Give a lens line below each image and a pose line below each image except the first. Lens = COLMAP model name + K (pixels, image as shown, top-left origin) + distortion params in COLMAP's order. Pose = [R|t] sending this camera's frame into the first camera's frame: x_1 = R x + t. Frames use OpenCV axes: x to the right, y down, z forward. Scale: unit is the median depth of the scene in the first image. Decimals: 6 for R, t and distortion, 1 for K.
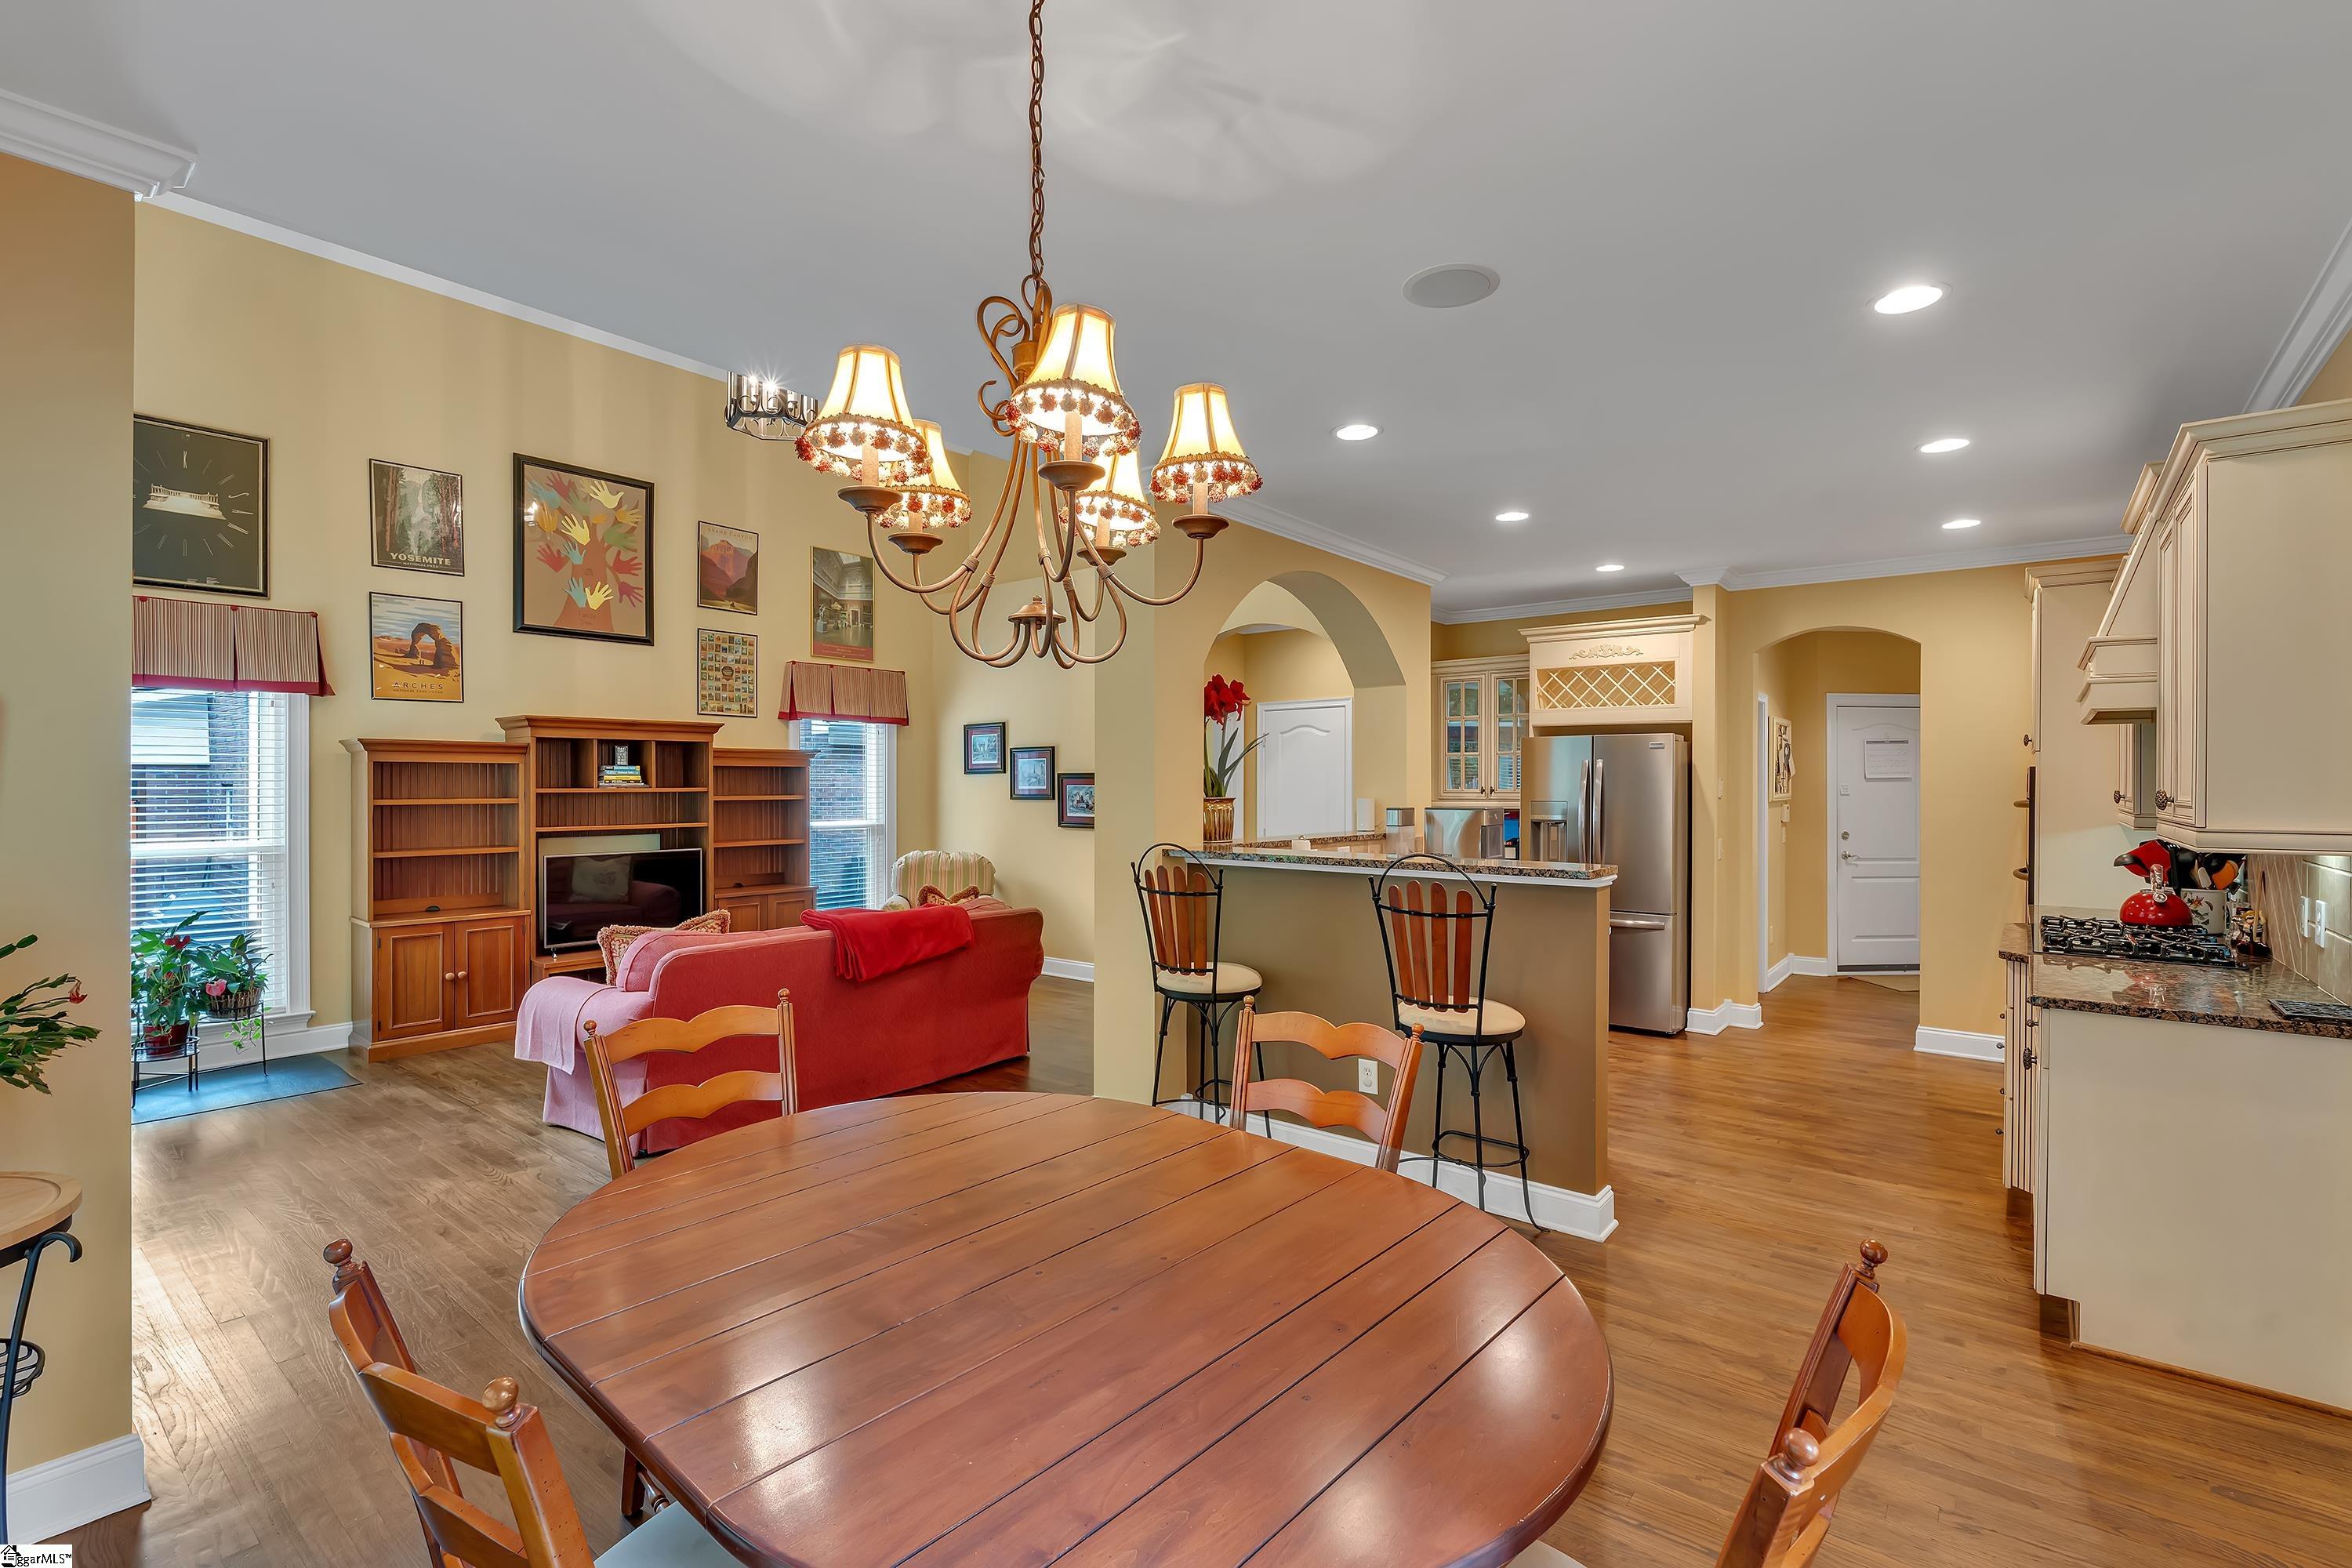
lens RADIAL K [[1031.6, 0, 1190.2], [0, 1031.6, 784.9], [0, 0, 1]] dist [0.000538, -0.000170]
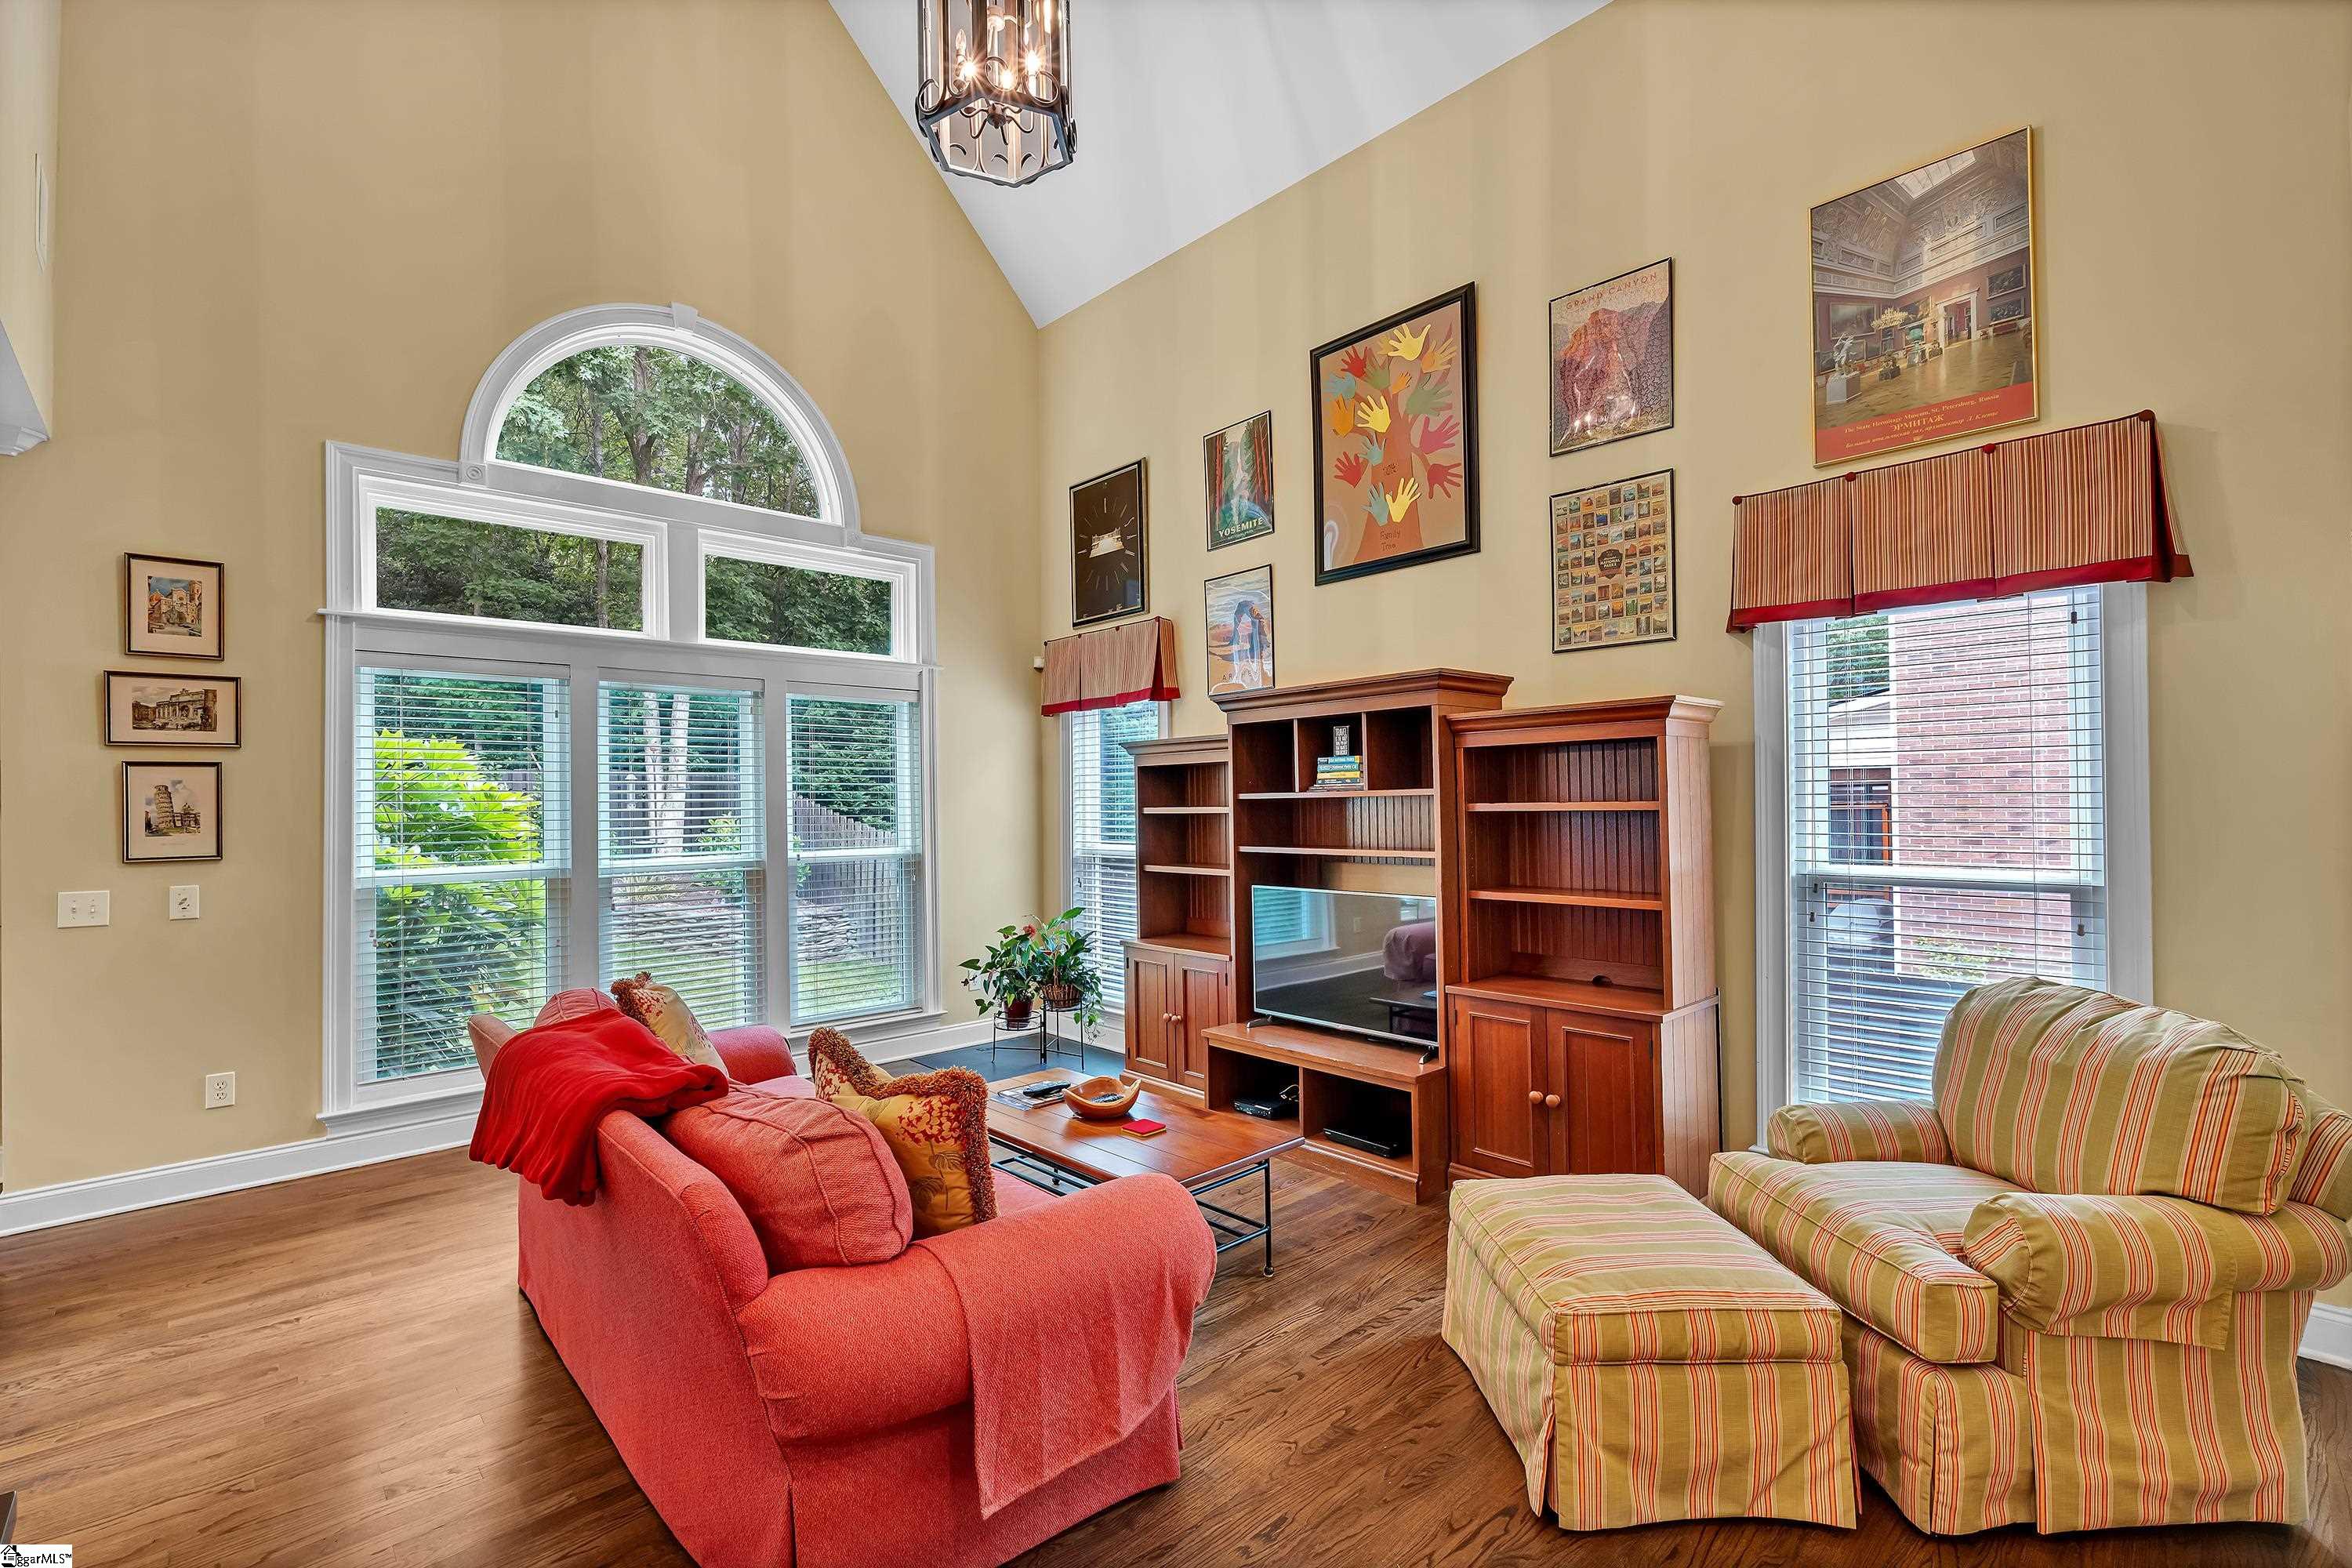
lens RADIAL K [[1031.6, 0, 1190.2], [0, 1031.6, 784.9], [0, 0, 1]] dist [0.000538, -0.000170]
pose [[-0.139863, -0.014372, -0.990067, 0.111640], [0.014055, 0.999765, -0.016498, 0.009710], [0.990071, -0.016223, -0.139628, 1.084402]]
